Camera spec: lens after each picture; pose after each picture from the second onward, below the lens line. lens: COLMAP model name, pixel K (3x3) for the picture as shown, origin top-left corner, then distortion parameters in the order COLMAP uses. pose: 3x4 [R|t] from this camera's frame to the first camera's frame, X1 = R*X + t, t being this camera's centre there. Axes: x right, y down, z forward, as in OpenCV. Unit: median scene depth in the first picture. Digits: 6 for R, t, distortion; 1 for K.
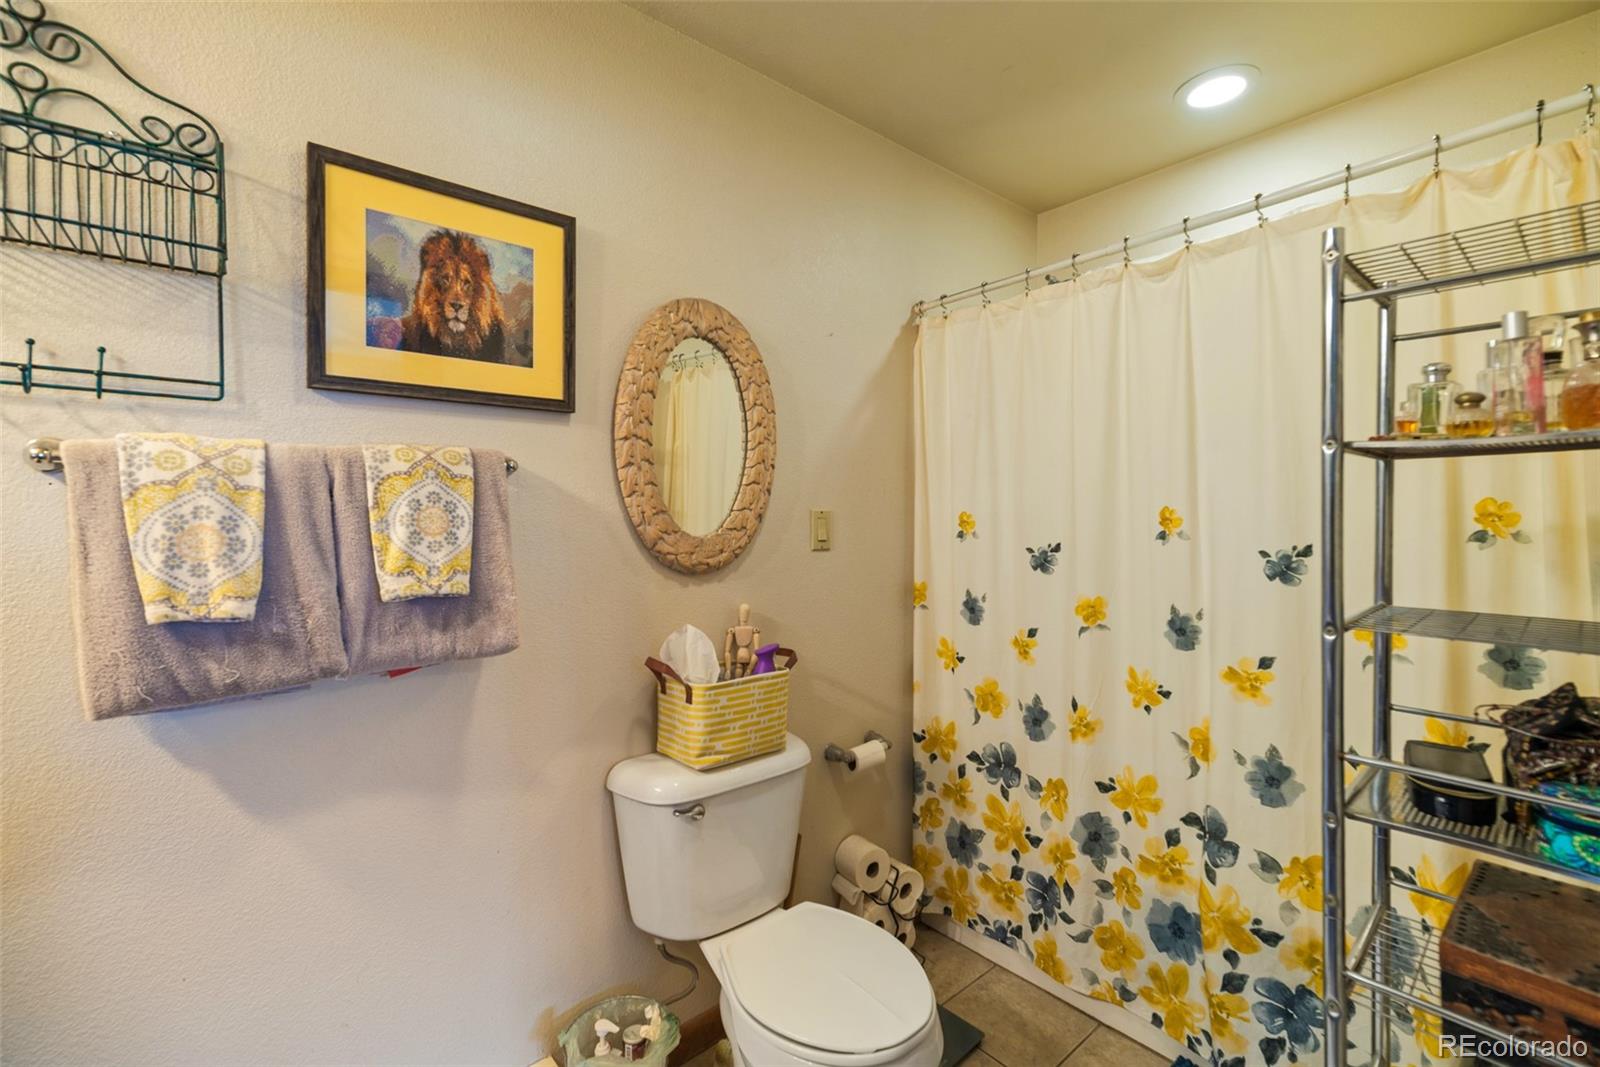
lens RADIAL K [[694.4, 0, 805.7], [0, 694.4, 511.4], [0, 0, 1]] dist [0.004620, 0.001634]
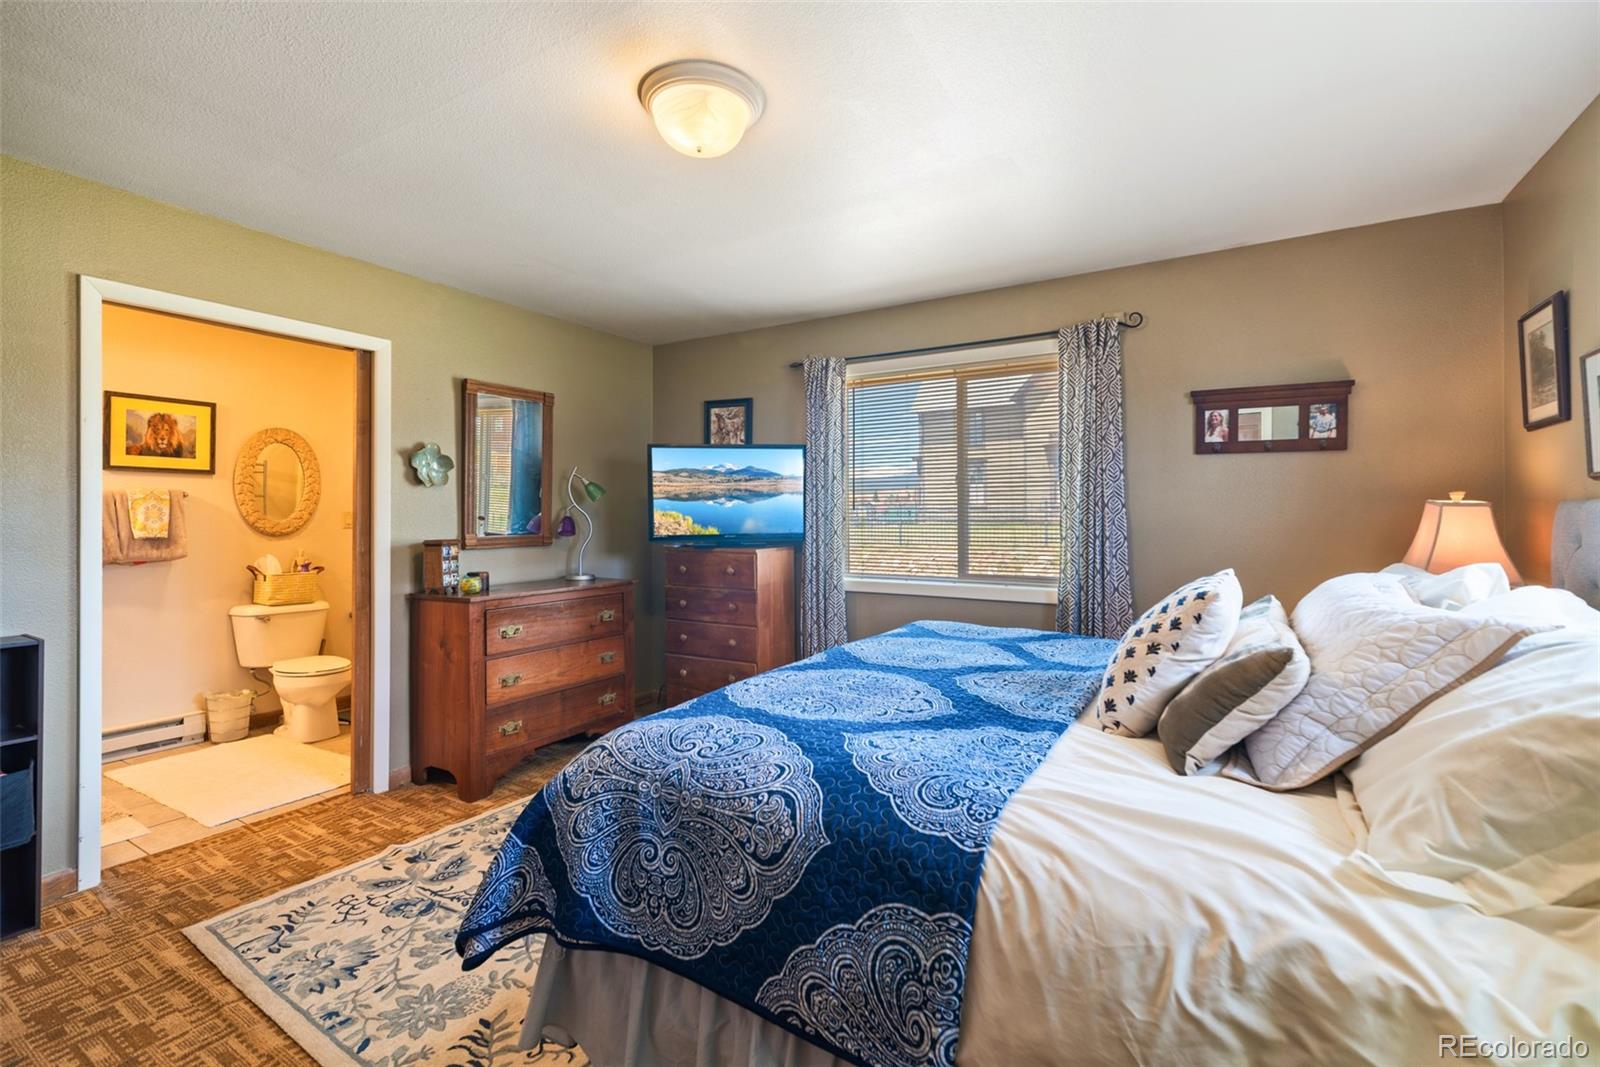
lens RADIAL K [[694.4, 0, 807.7], [0, 694.4, 511.9], [0, 0, 1]] dist [0.004620, 0.001634]
pose [[0.948388, 0.012259, 0.316875, 1.026519], [-0.012242, 0.999923, -0.002044, -0.019091], [-0.316876, -0.001941, 0.948465, -2.374341]]
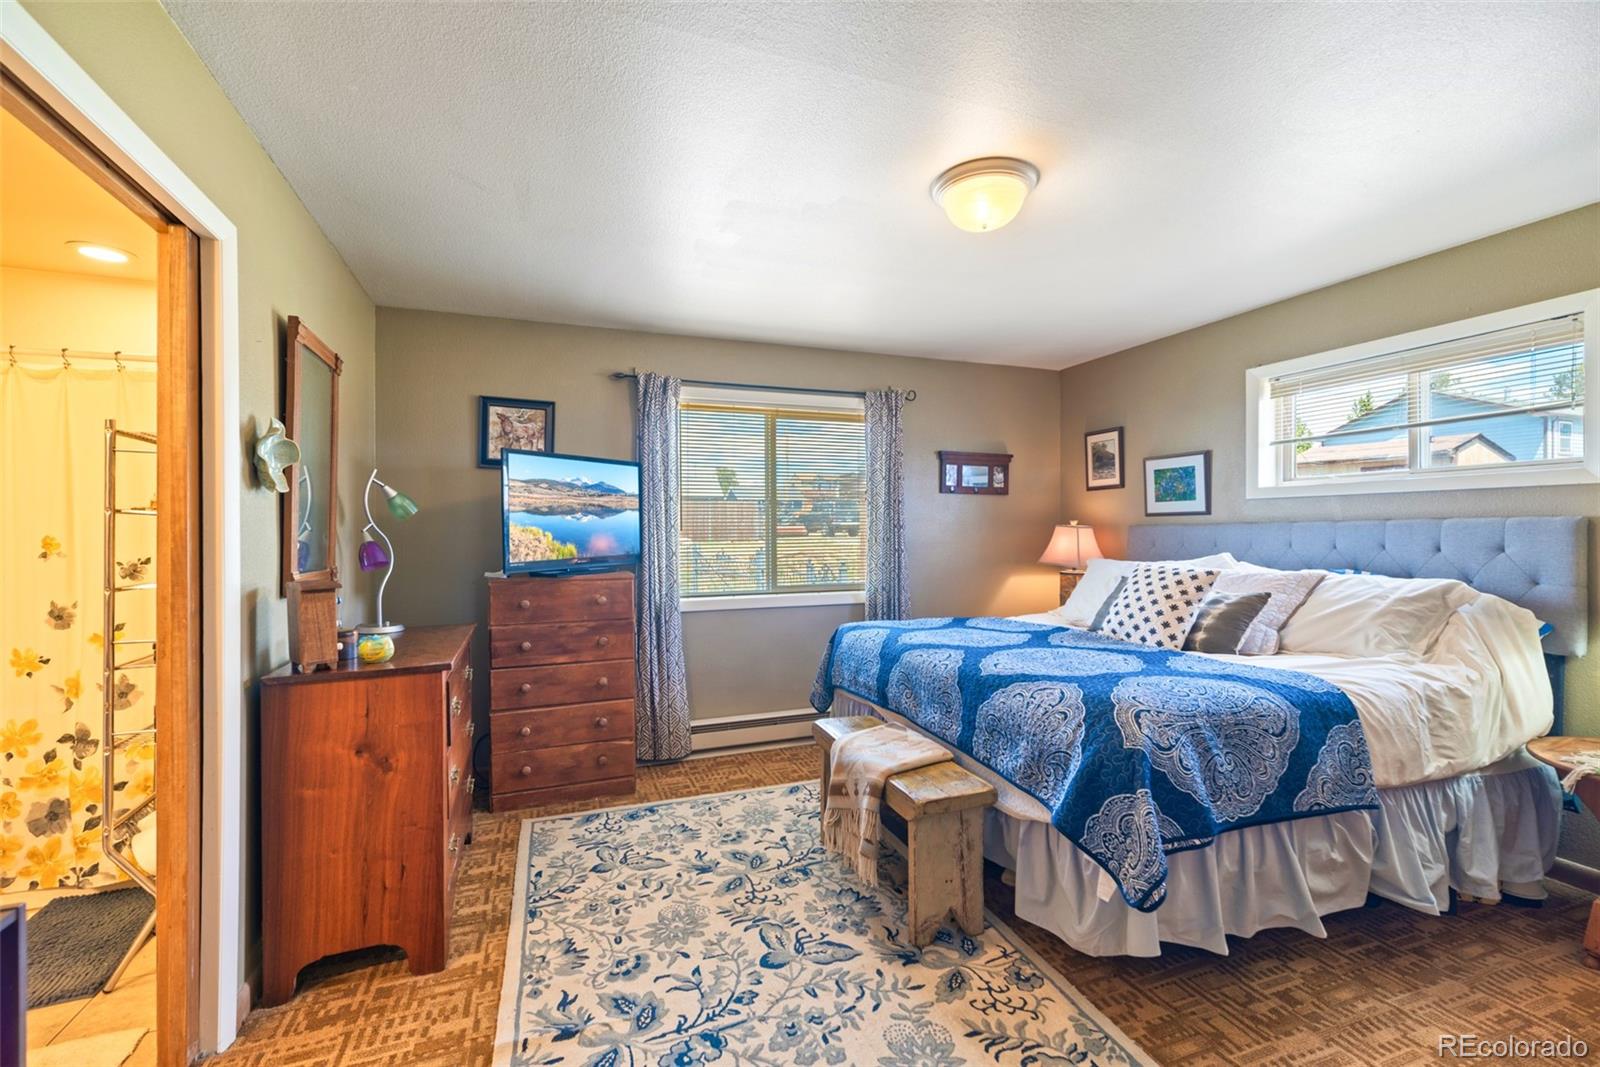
lens RADIAL K [[694.4, 0, 804.9], [0, 694.4, 533.6], [0, 0, 1]] dist [0.004620, 0.001634]
pose [[0.343894, 0.007317, 0.938980, -0.380966], [-0.001801, 0.999973, -0.007133, -0.003879], [-0.939007, 0.000761, 0.343898, -1.192246]]
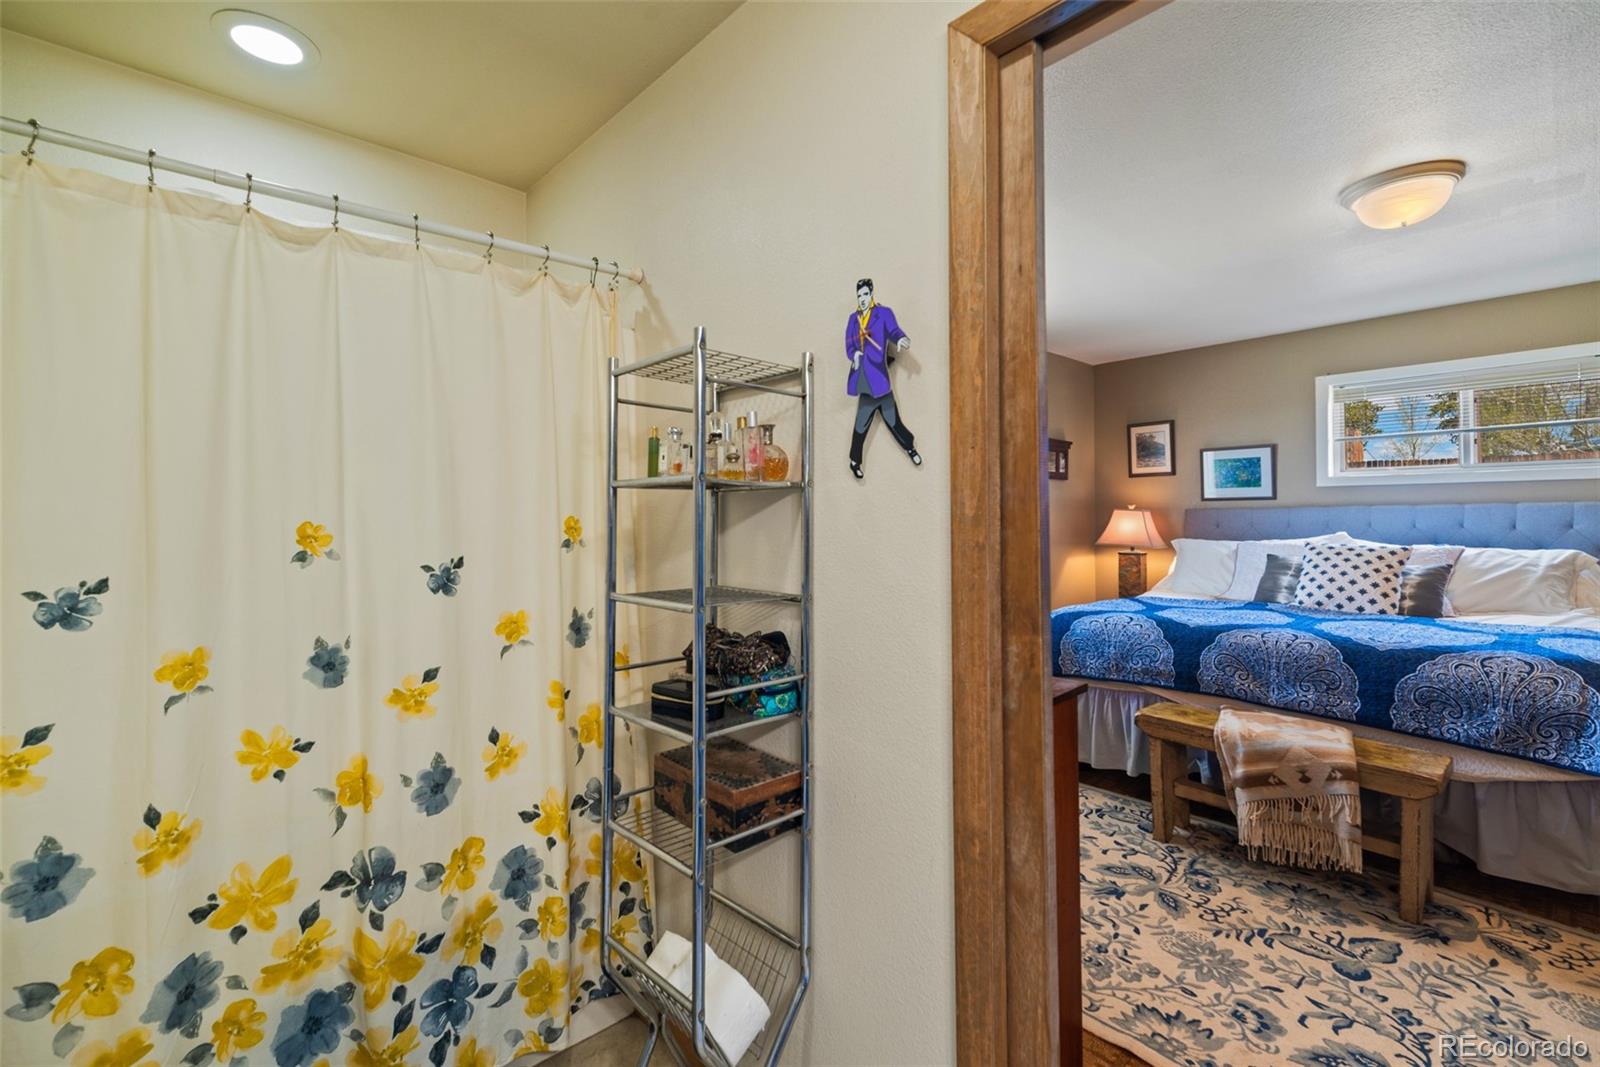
lens RADIAL K [[694.4, 0, 790.4], [0, 694.4, 511.7], [0, 0, 1]] dist [0.004620, 0.001634]
pose [[-0.027289, 0.019856, 0.999430, -0.383743], [0.006256, 0.999787, -0.019692, 0.001317], [-0.999608, 0.005715, -0.027408, 0.502730]]
